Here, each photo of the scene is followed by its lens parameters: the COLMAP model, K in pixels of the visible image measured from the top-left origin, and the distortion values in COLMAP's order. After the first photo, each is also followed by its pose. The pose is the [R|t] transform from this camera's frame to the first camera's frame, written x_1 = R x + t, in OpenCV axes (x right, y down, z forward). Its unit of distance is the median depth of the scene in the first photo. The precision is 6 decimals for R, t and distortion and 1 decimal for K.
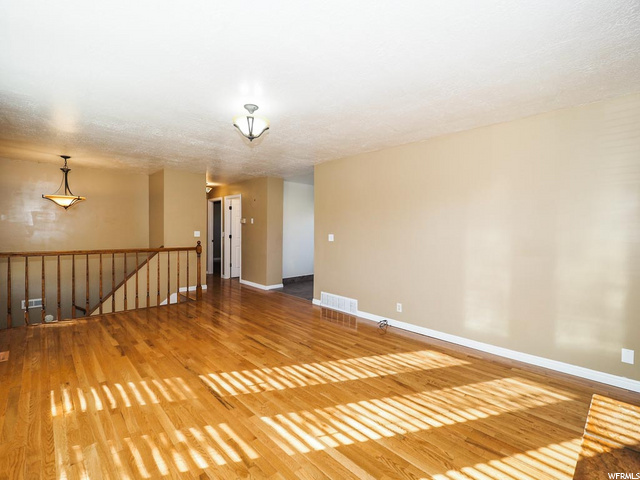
lens RADIAL K [[293.1, 0, 322.5], [0, 293.1, 237.1], [0, 0, 1]] dist [0.001050, 0.000555]
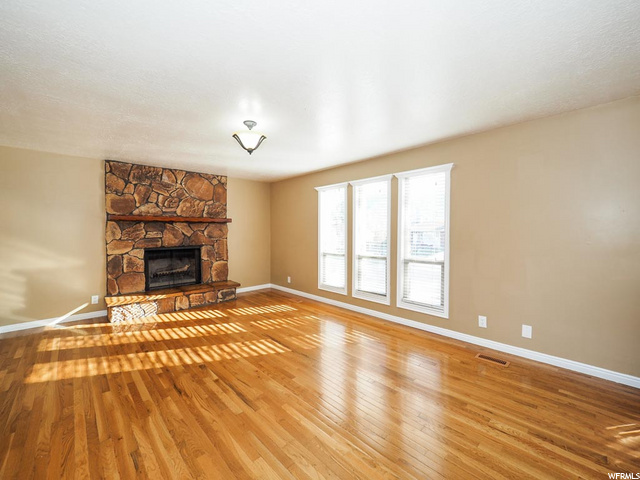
lens RADIAL K [[270.6, 0, 322.1], [0, 270.6, 235.0], [0, 0, 1]] dist [-0.001540, -0.000480]
pose [[-0.999911, -0.008896, 0.009937, -0.511185], [-0.008481, 0.999122, 0.041022, -0.068492], [-0.010293, 0.040934, -0.999109, 1.964188]]
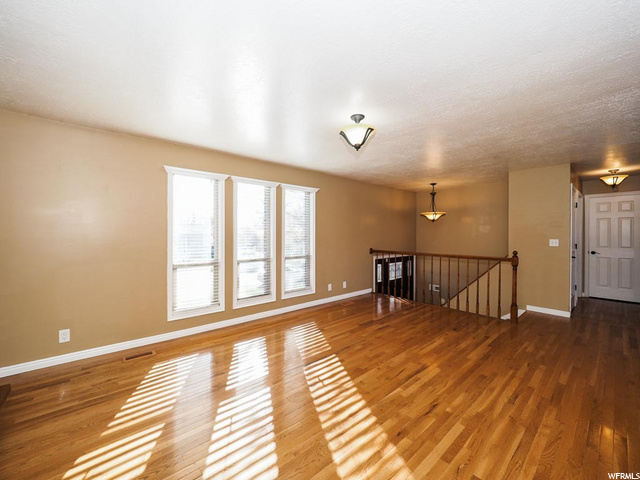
lens RADIAL K [[269.2, 0, 319.6], [0, 269.2, 235.9], [0, 0, 1]] dist [-0.008645, -0.000070]
pose [[-0.041805, -0.002298, -0.999123, 0.665808], [-0.027529, 0.999620, -0.001148, -0.026351], [0.998746, 0.027456, -0.041853, 0.889814]]
